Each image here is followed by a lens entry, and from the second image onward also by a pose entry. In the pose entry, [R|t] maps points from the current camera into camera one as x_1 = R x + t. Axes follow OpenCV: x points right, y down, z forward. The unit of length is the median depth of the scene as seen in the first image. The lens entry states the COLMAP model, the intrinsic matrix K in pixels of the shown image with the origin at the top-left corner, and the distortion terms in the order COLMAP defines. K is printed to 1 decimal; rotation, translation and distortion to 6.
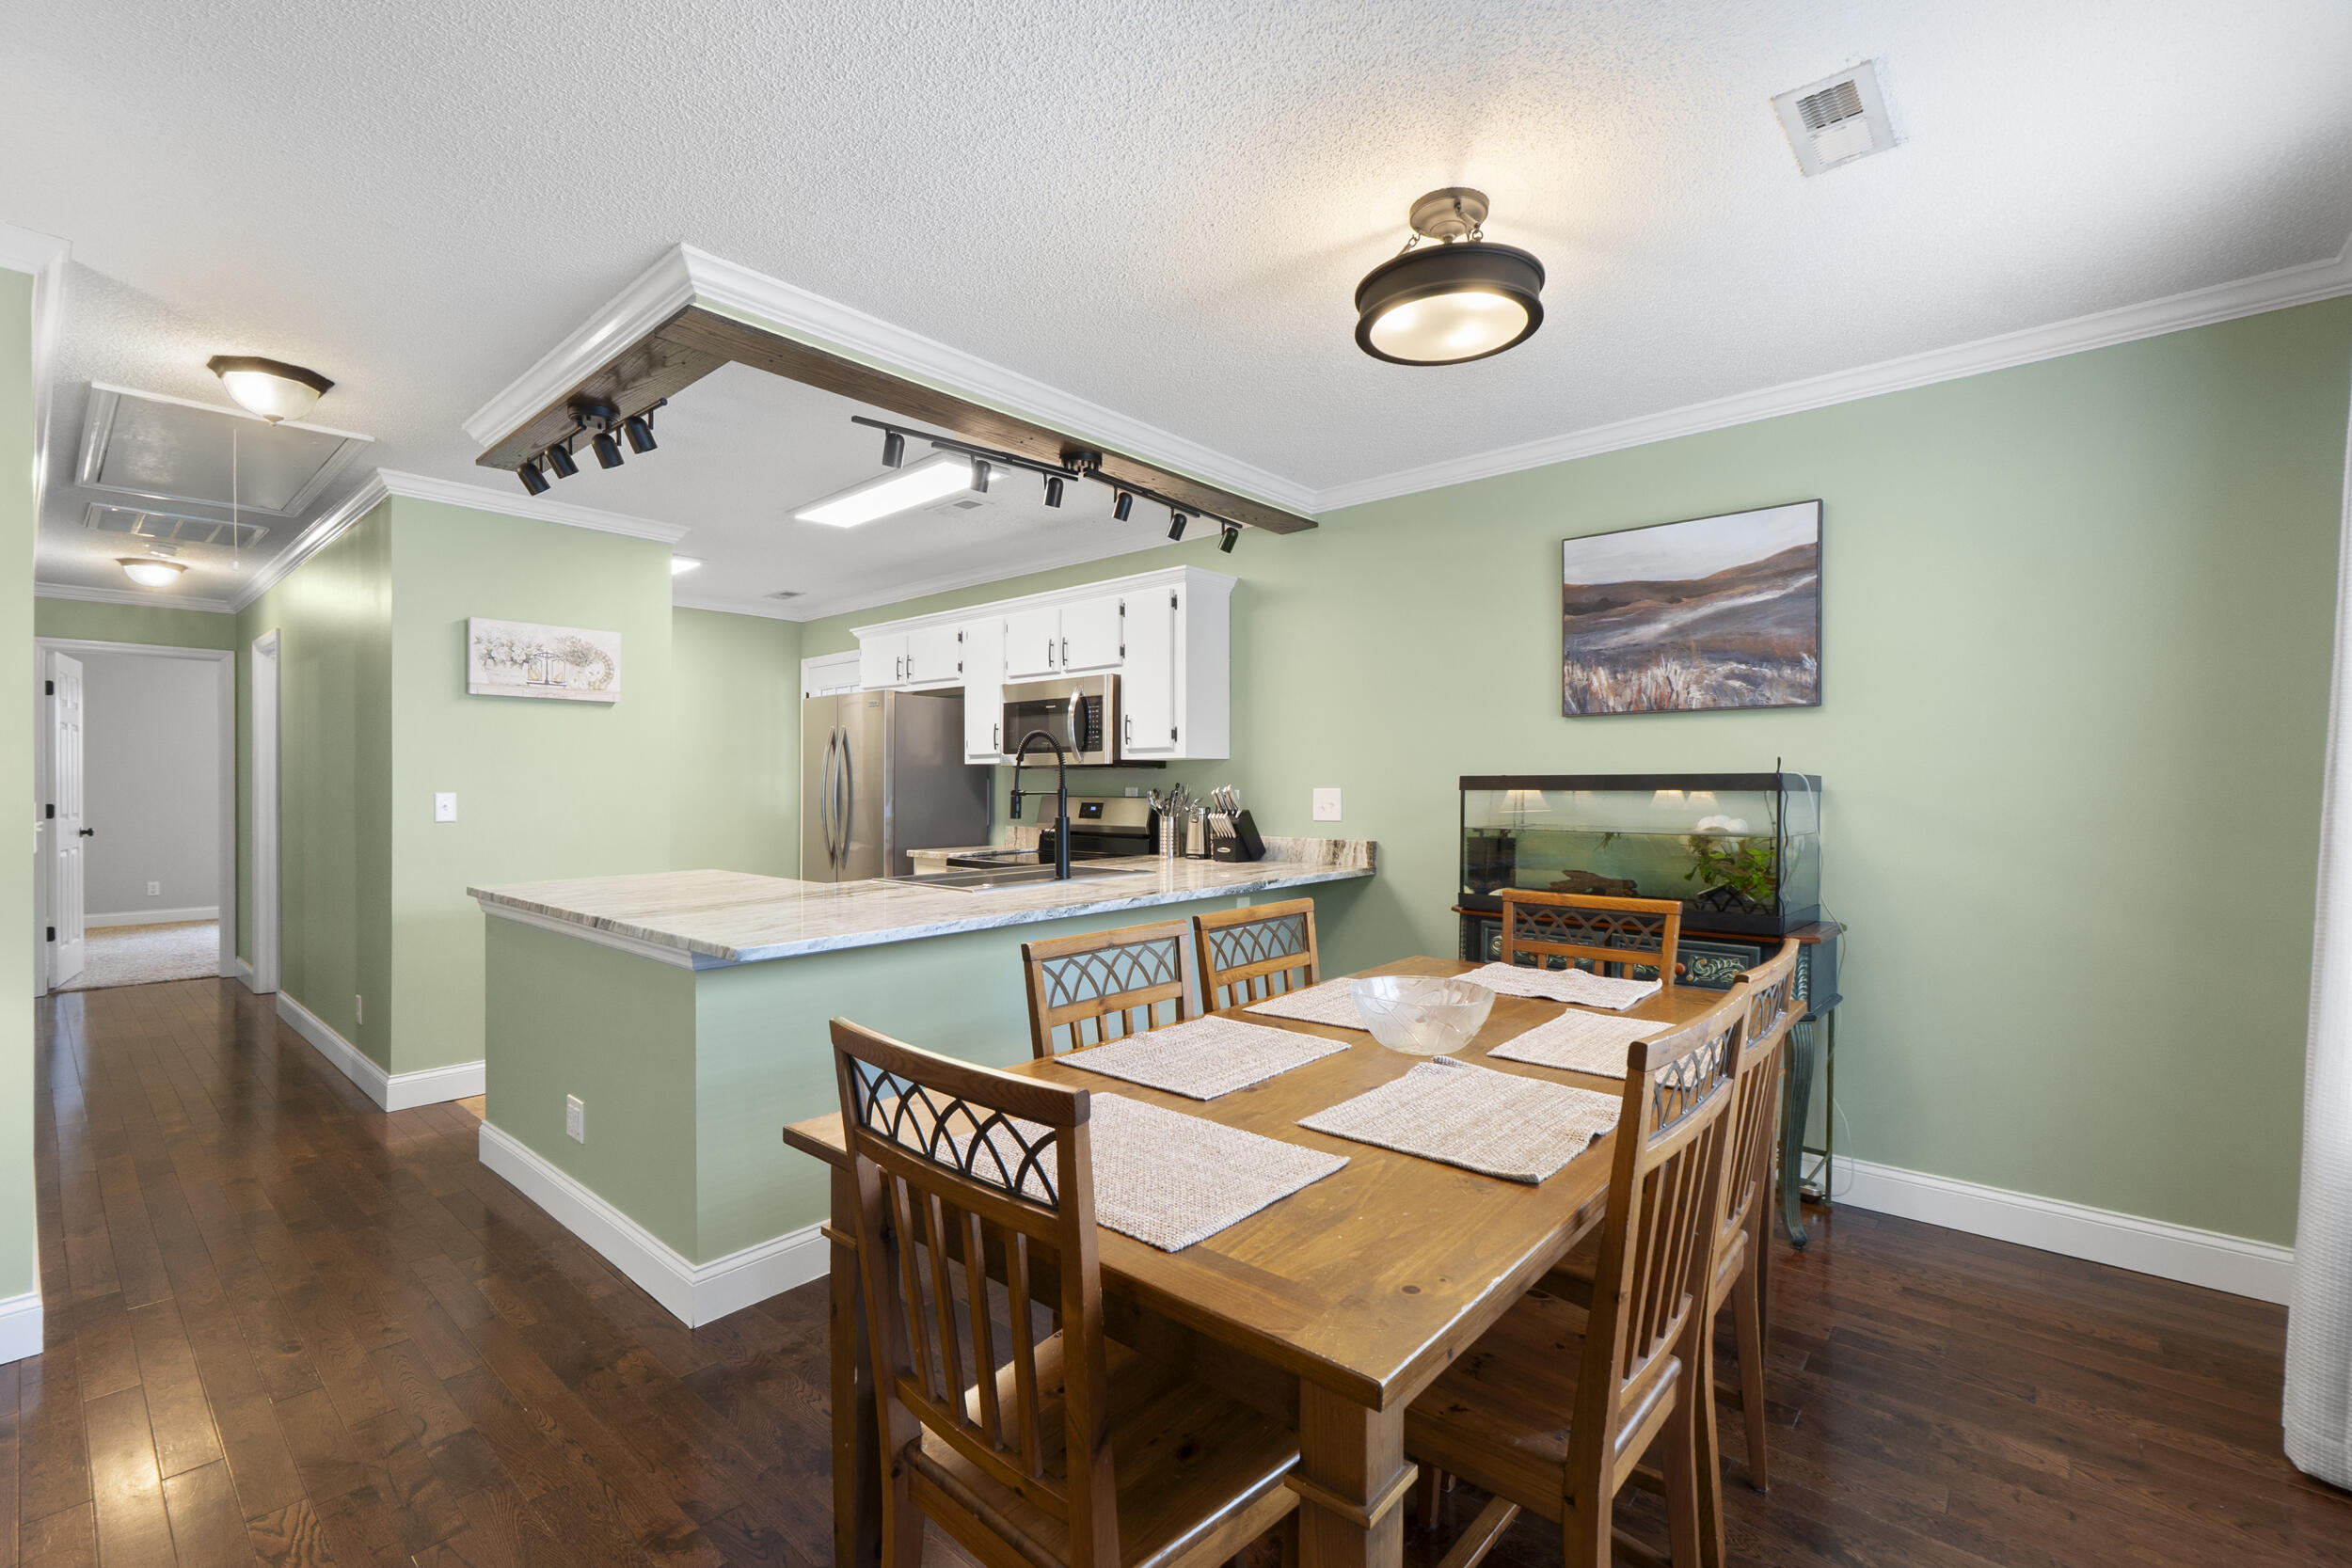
lens RADIAL K [[1005.8, 0, 1172.0], [0, 1005.8, 783.5], [0, 0, 1]] dist [-0.001771, 0.000054]
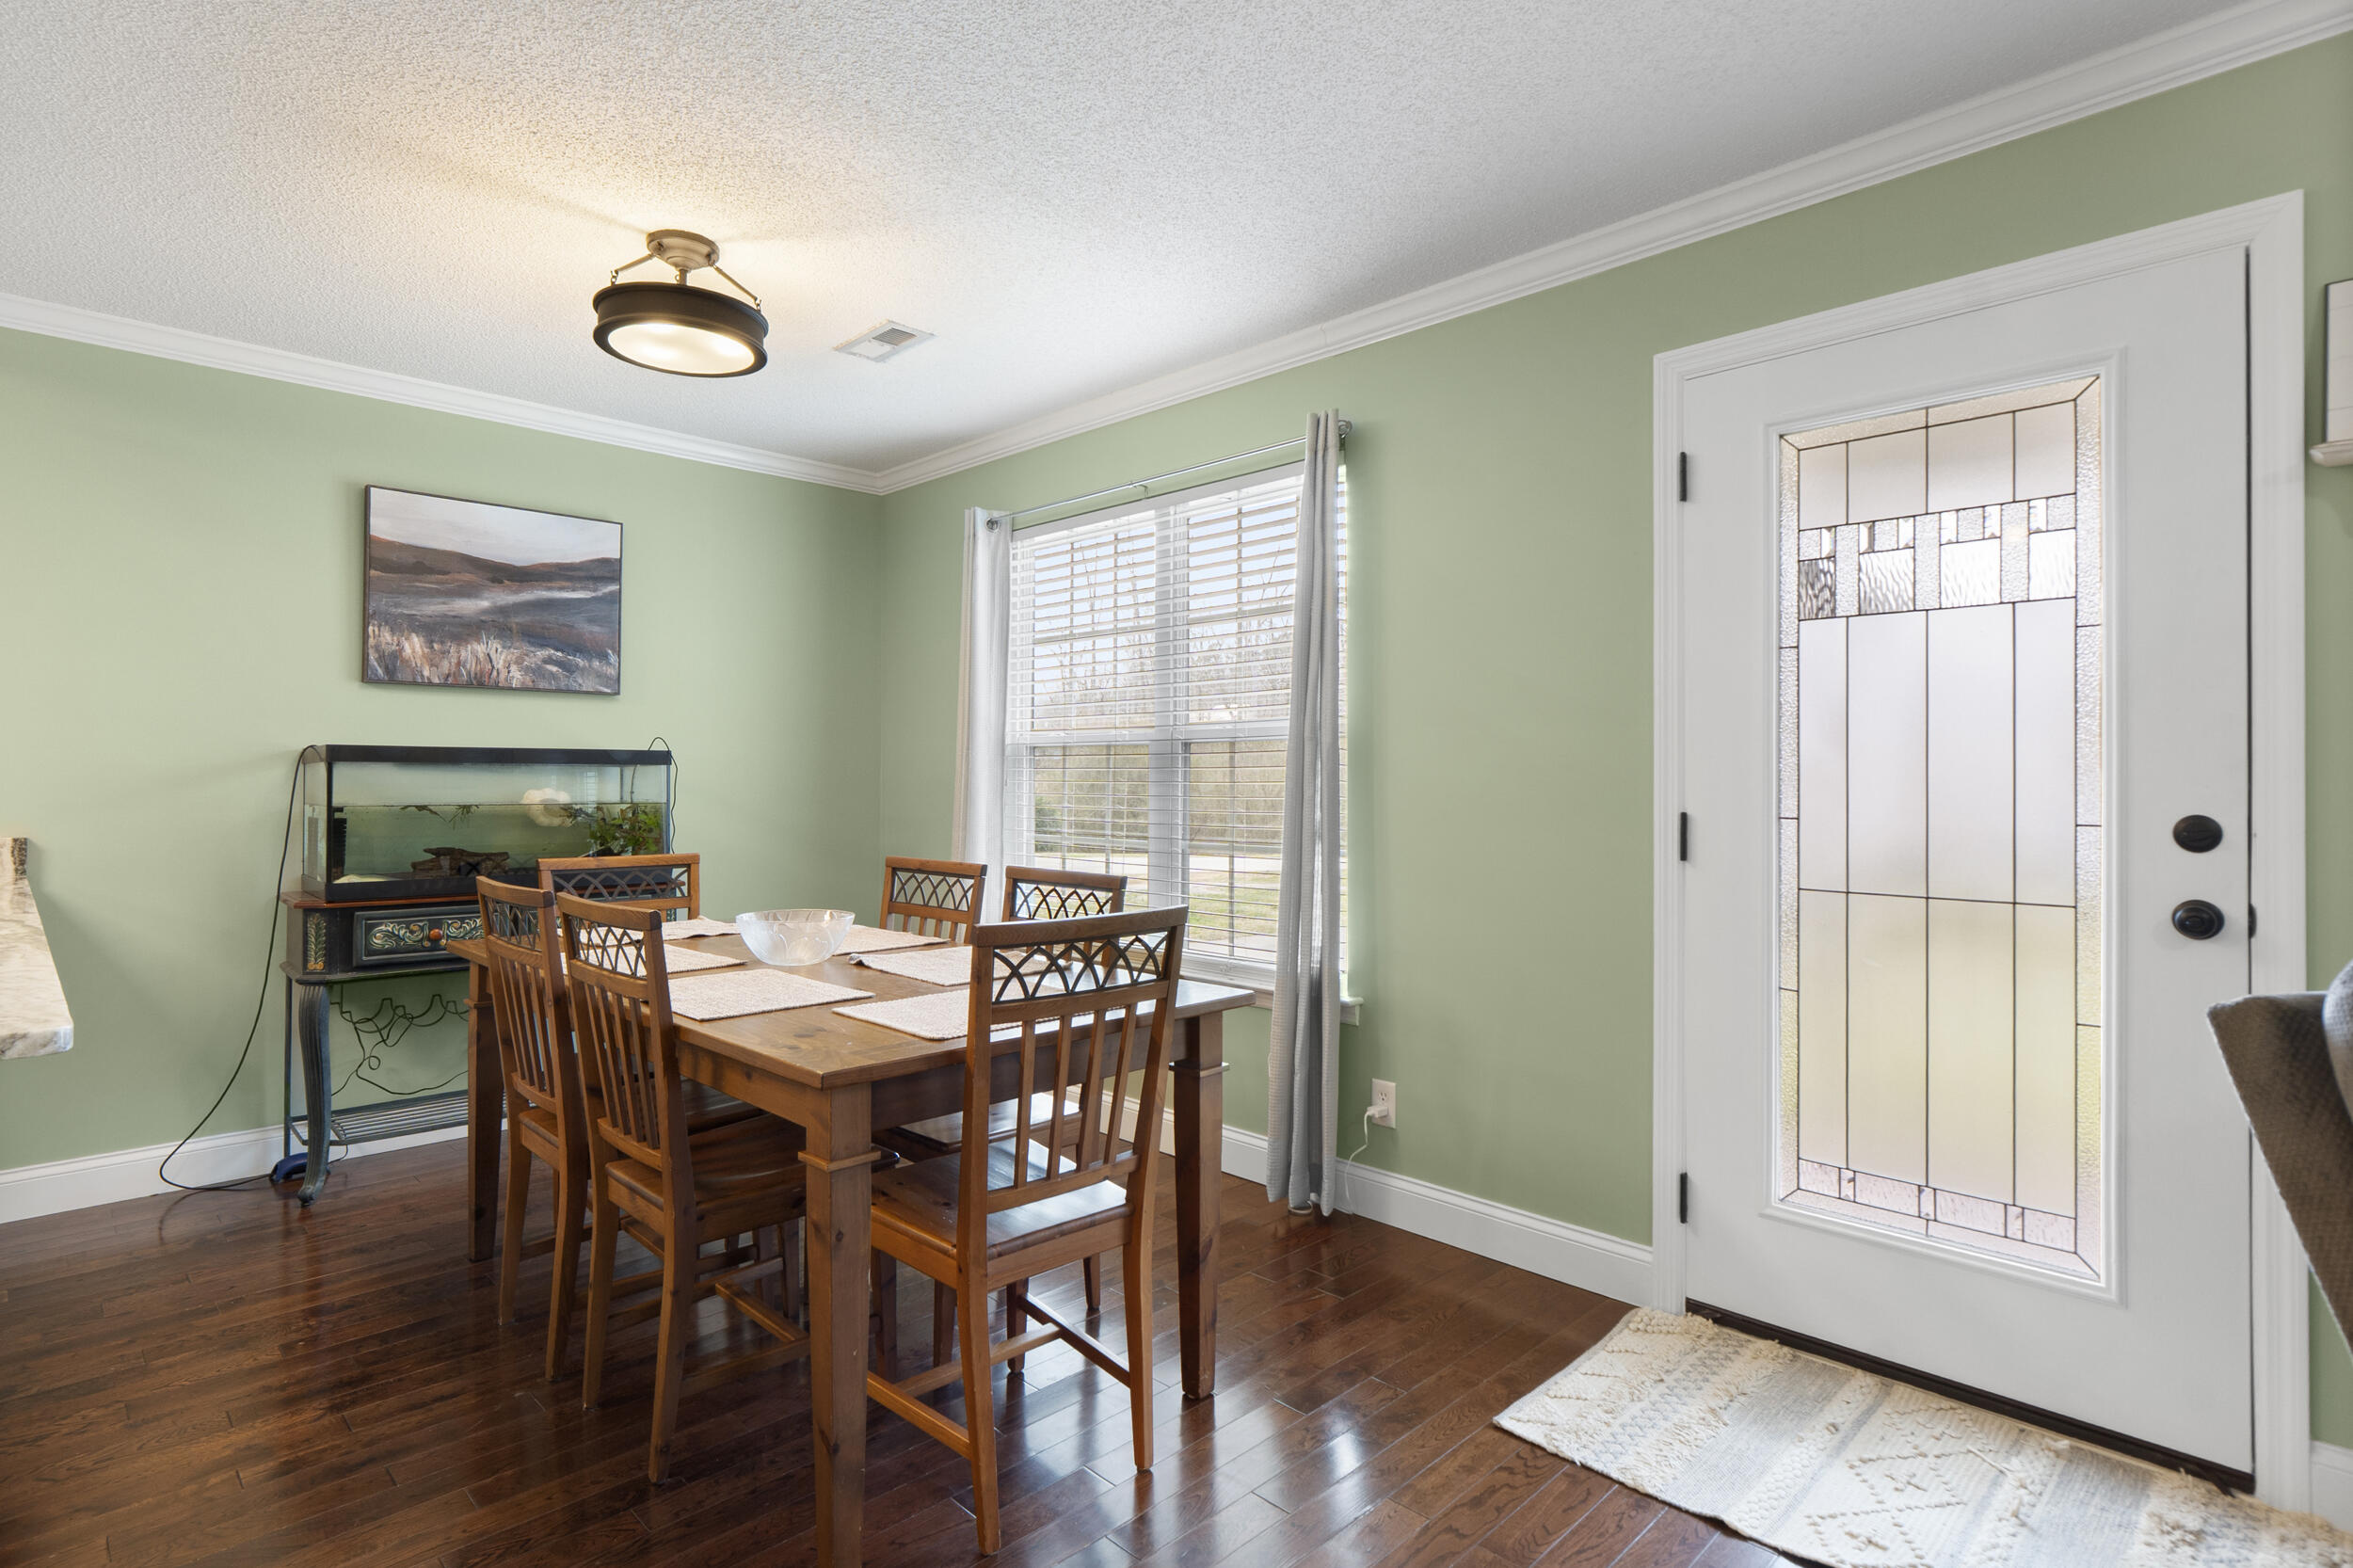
lens RADIAL K [[1178.6, 0, 1185.8], [0, 1178.6, 756.7], [0, 0, 1]] dist [0.002690, -0.002810]
pose [[0.067670, 0.023004, 0.997443, -0.501581], [-0.002996, 0.999734, -0.022854, 0.017671], [-0.997703, -0.001441, 0.067721, 0.169384]]
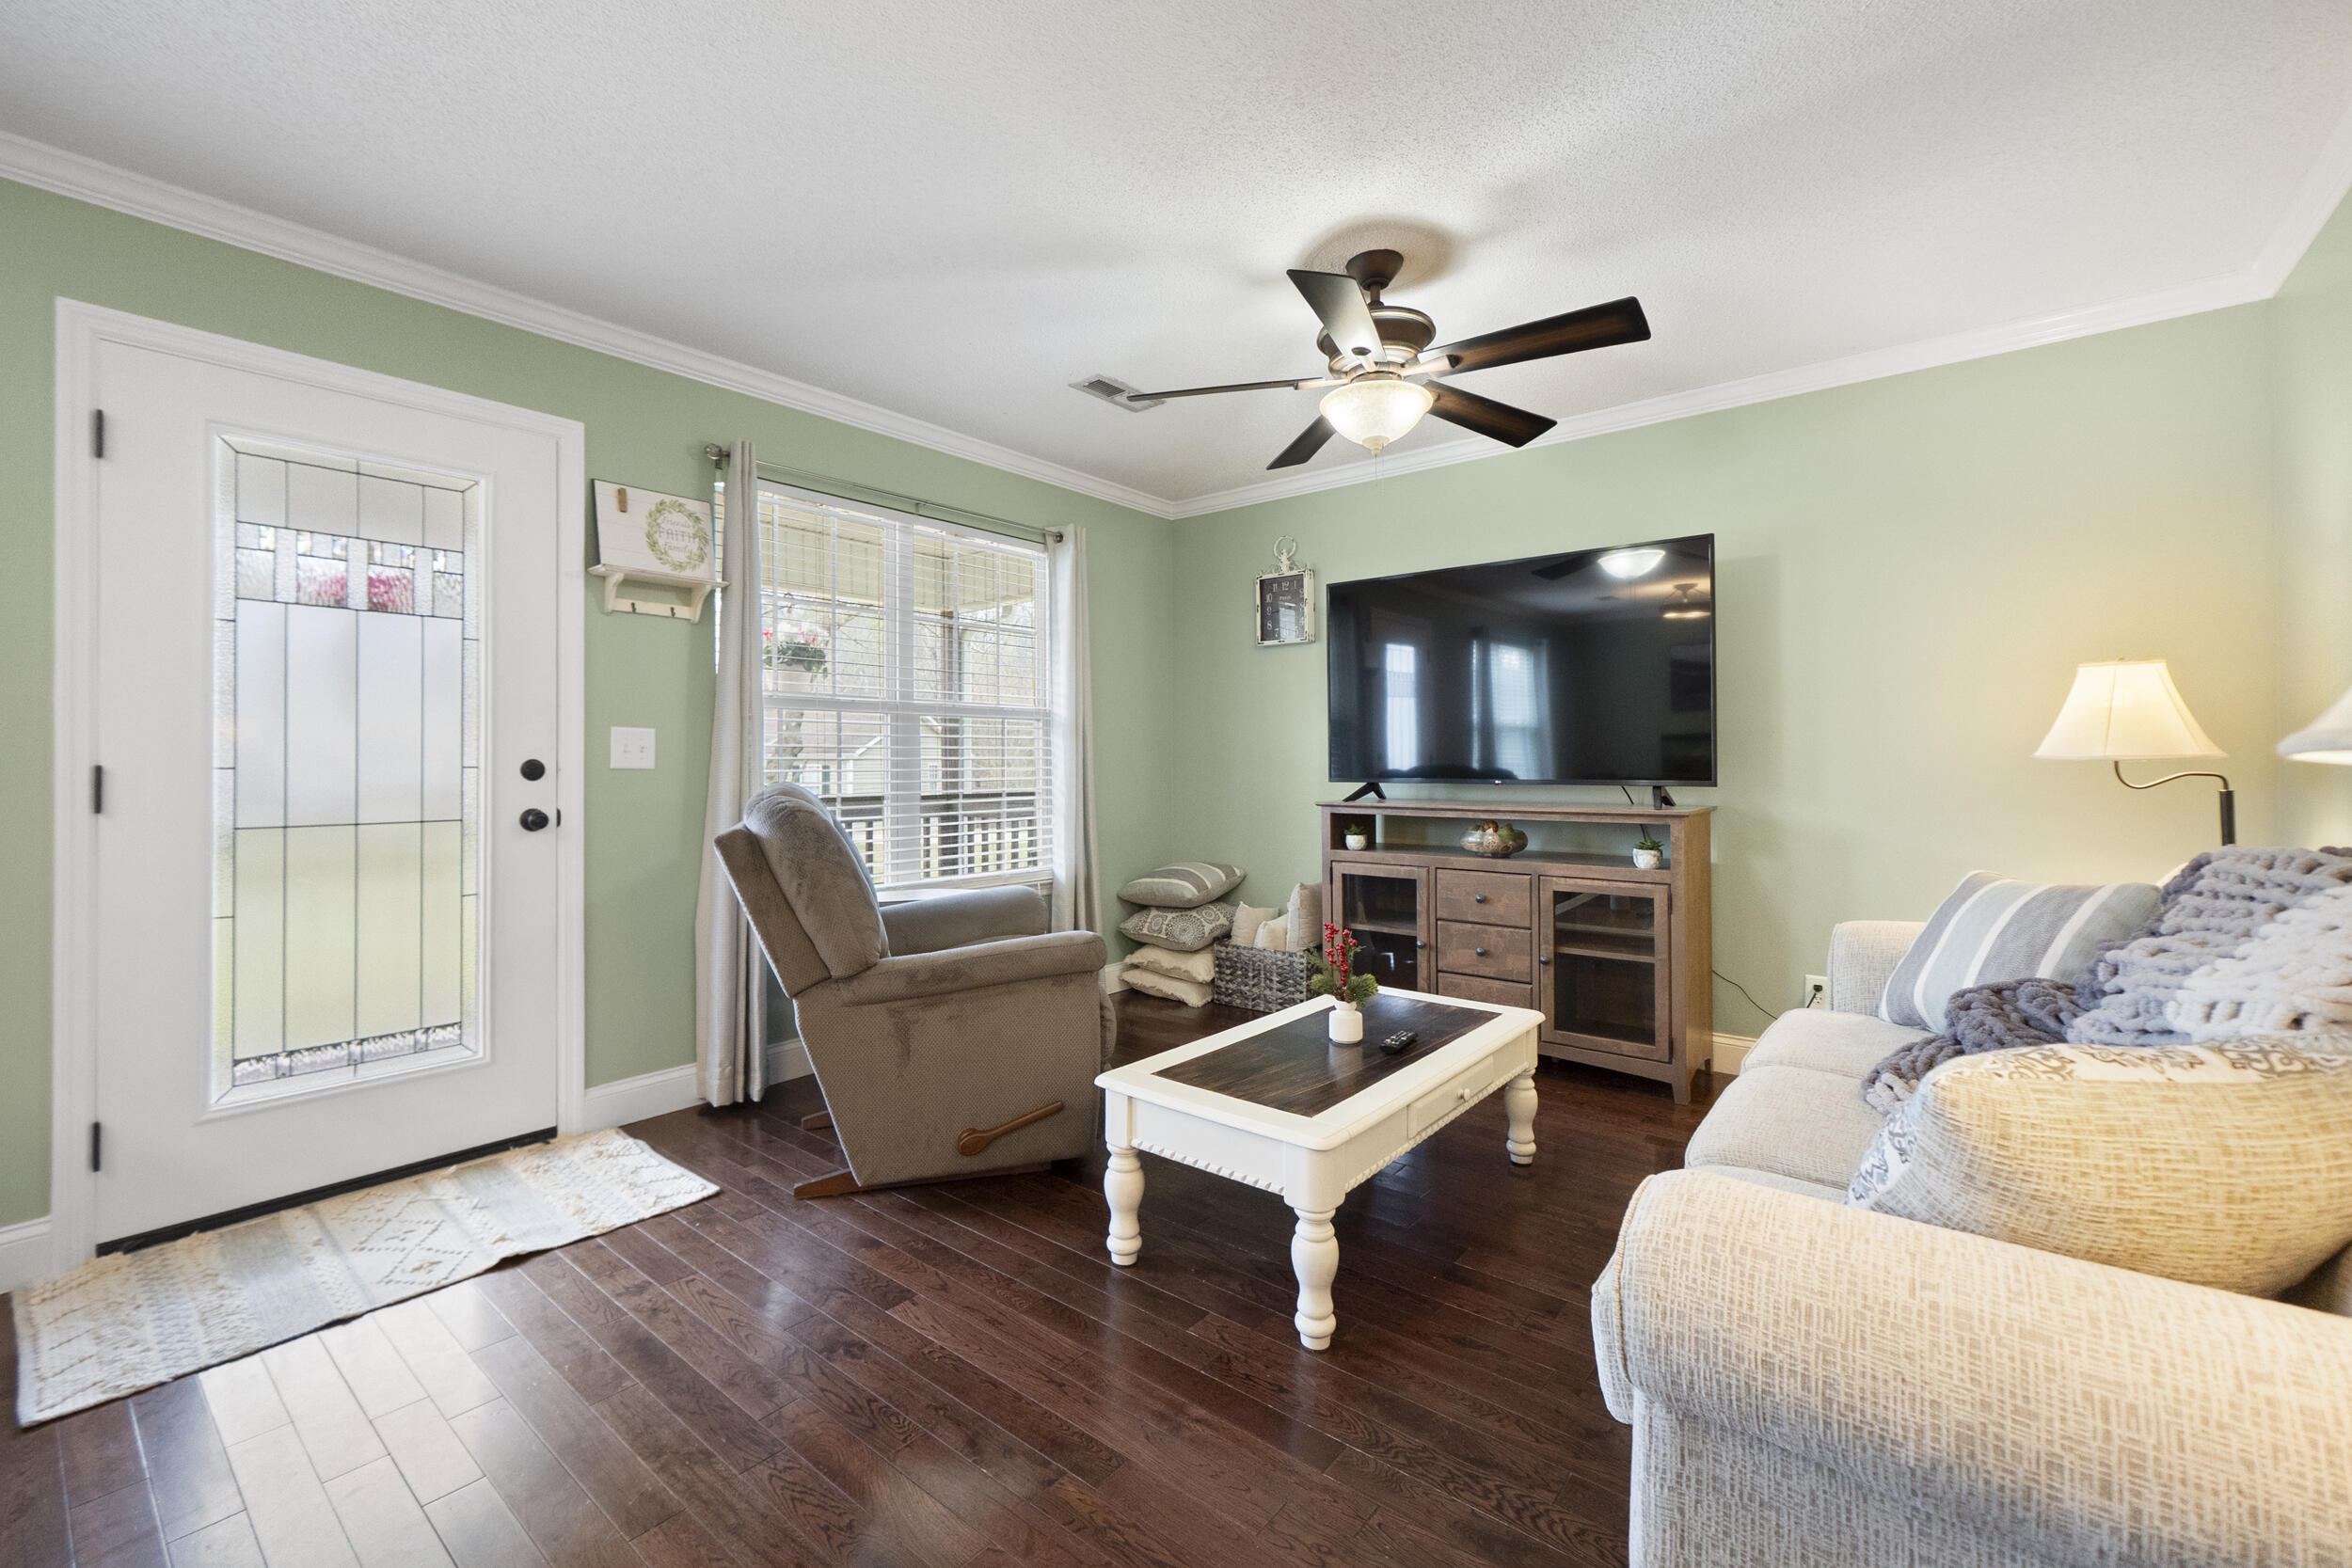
lens RADIAL K [[985.2, 0, 1155.5], [0, 985.2, 750.5], [0, 0, 1]] dist [0.005093, 0.000329]
pose [[-0.999723, 0.006350, -0.022669, -0.415917], [0.006545, 0.999942, -0.008554, 0.031493], [0.022613, -0.008700, -0.999706, 0.492186]]
